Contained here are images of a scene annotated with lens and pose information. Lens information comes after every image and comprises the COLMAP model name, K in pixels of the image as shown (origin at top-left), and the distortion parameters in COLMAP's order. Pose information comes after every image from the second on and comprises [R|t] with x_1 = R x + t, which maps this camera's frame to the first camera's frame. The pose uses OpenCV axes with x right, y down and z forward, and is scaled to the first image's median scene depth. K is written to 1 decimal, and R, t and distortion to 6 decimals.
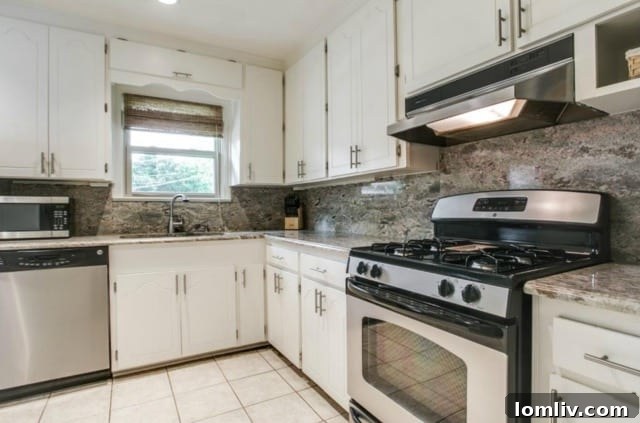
lens RADIAL K [[346.3, 0, 318.7], [0, 346.3, 211.2], [0, 0, 1]] dist [-0.024587, -0.000054]
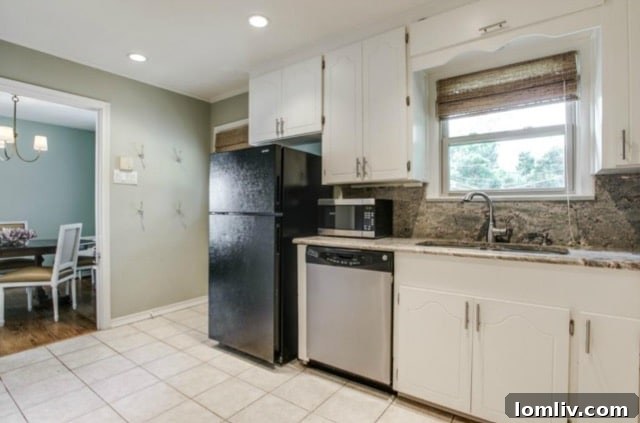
lens RADIAL K [[324.6, 0, 314.6], [0, 324.6, 211.0], [0, 0, 1]] dist [-0.040296, 0.003832]
pose [[0.399803, 0.011480, -0.916529, 0.069614], [-0.007257, 0.999930, 0.009359, -0.010520], [0.916573, 0.002909, 0.399858, 0.371210]]
